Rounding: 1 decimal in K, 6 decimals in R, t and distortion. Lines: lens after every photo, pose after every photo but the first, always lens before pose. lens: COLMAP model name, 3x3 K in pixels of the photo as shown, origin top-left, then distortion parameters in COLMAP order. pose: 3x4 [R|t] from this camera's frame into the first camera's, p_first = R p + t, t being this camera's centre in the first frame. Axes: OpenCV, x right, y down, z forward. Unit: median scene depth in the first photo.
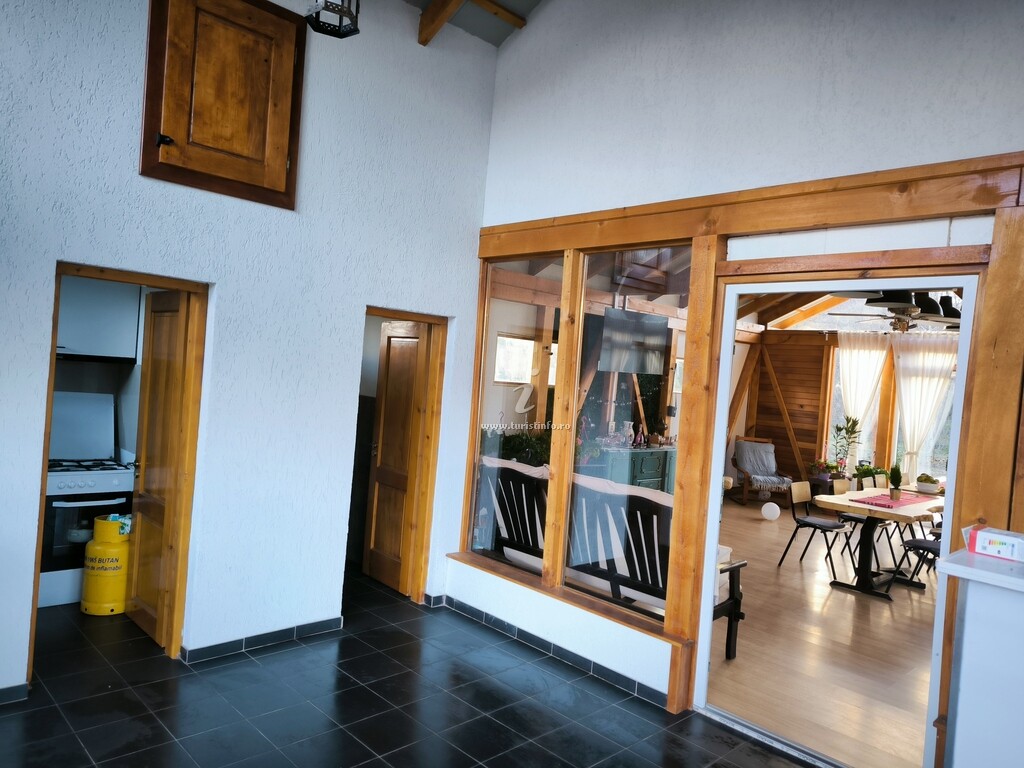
lens RADIAL K [[707.4, 0, 513.8], [0, 707.4, 386.0], [0, 0, 1]] dist [0.038260, -0.008003]
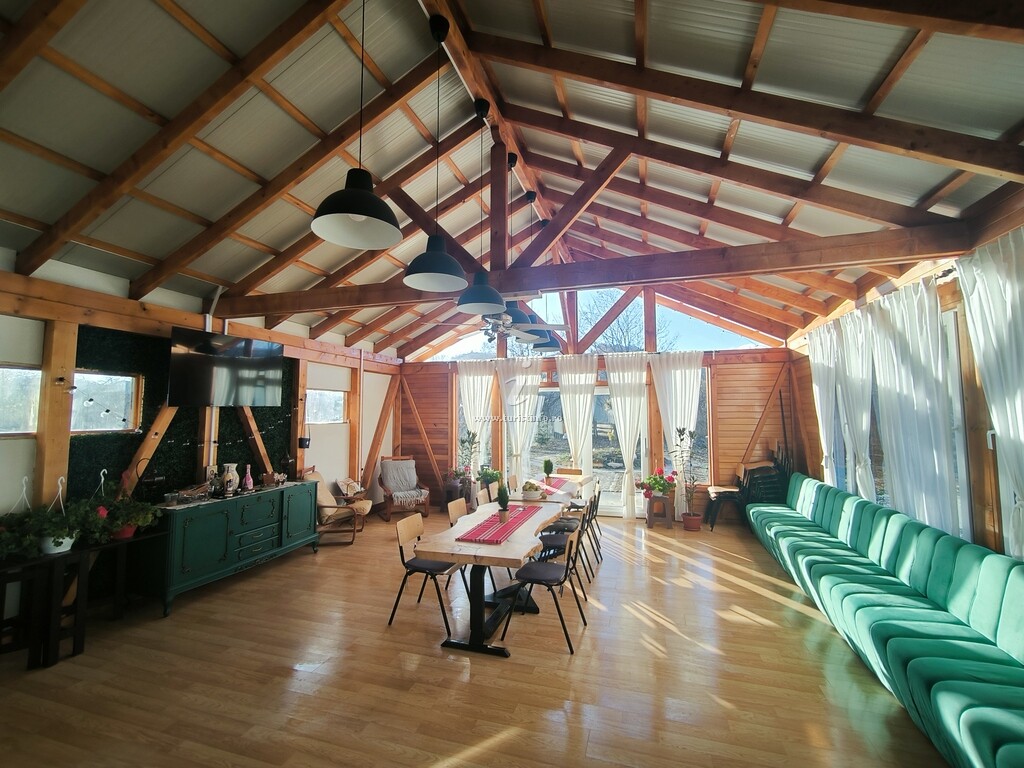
lens RADIAL K [[444.5, 0, 510.5], [0, 444.5, 379.7], [0, 0, 1]] dist [-0.002474, -0.000082]
pose [[0.876300, -0.043176, 0.479827, 0.175911], [0.079519, 0.995278, -0.055667, 0.005270], [-0.475158, 0.086936, 0.875595, 0.307742]]
